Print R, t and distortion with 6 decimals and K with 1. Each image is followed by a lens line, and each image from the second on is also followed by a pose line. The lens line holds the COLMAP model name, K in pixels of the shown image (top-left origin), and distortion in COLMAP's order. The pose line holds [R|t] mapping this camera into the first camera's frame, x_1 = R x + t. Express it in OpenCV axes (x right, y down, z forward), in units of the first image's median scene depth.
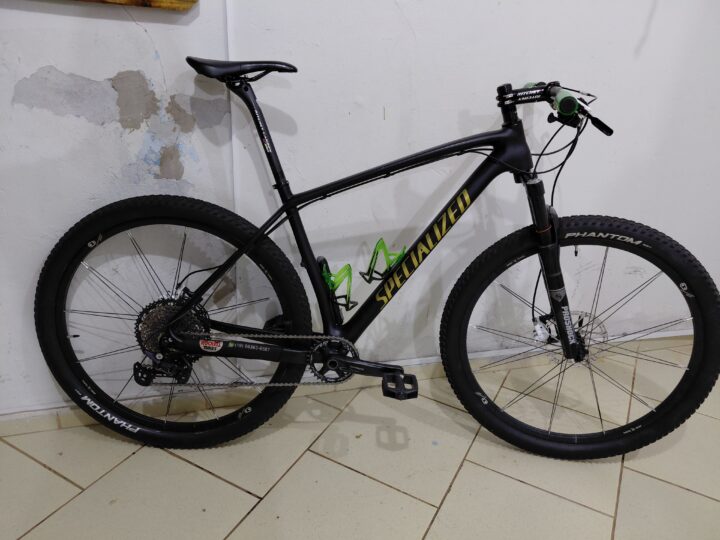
lens RADIAL K [[536.8, 0, 356.3], [0, 536.8, 260.2], [0, 0, 1]] dist [0.081334, -0.002905]
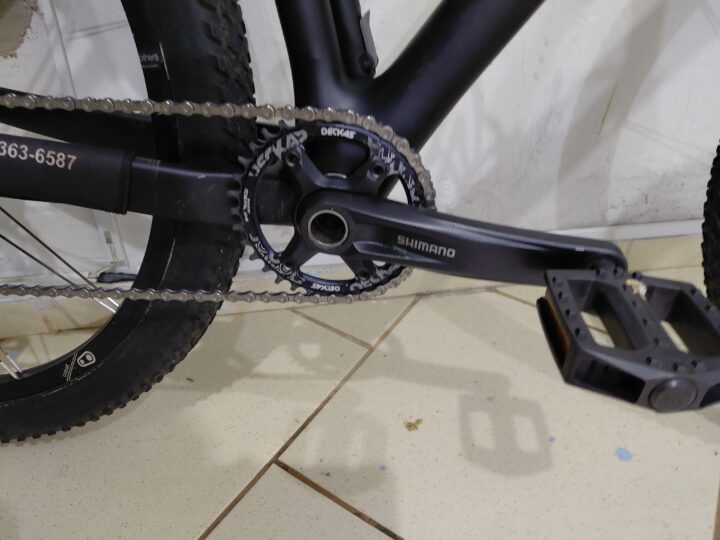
lens RADIAL K [[536.8, 0, 356.3], [0, 536.8, 260.2], [0, 0, 1]] dist [0.081334, -0.002905]
pose [[0.996682, 0.028637, -0.076189, -0.011222], [-0.011791, 0.976986, 0.212977, 0.149678], [0.080535, -0.211372, 0.974082, 0.732895]]
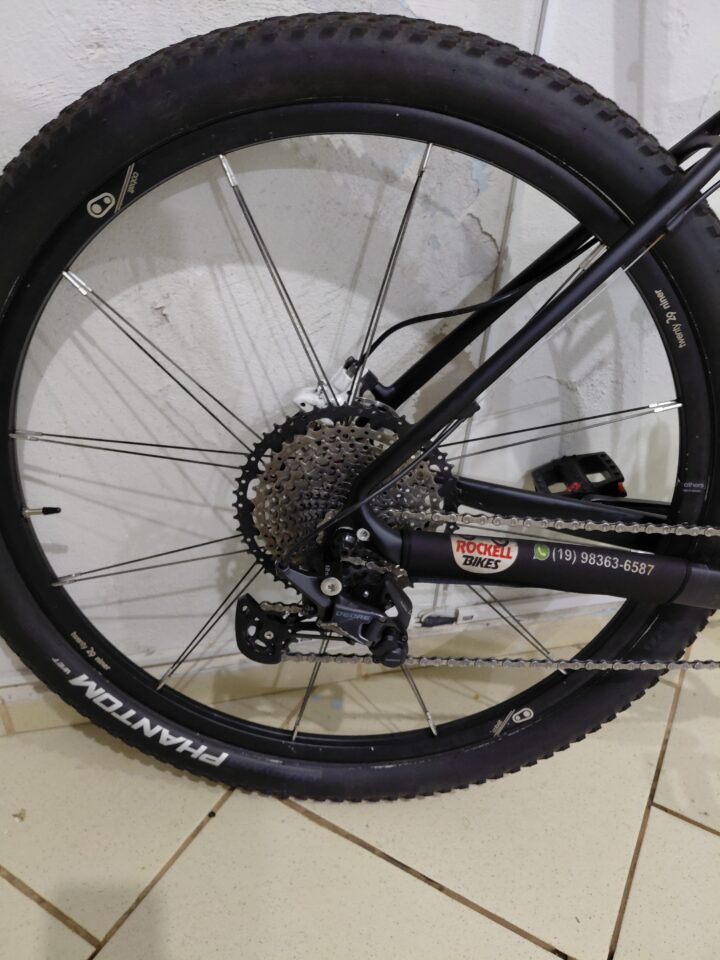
lens RADIAL K [[704.7, 0, 391.7], [0, 704.7, 475.7], [0, 0, 1]] dist [0.018699, -0.001140]
pose [[0.997378, 0.027617, 0.066884, -0.343612], [-0.036916, 0.989170, 0.142055, 0.052679], [-0.062236, -0.144152, 0.987597, 0.585165]]
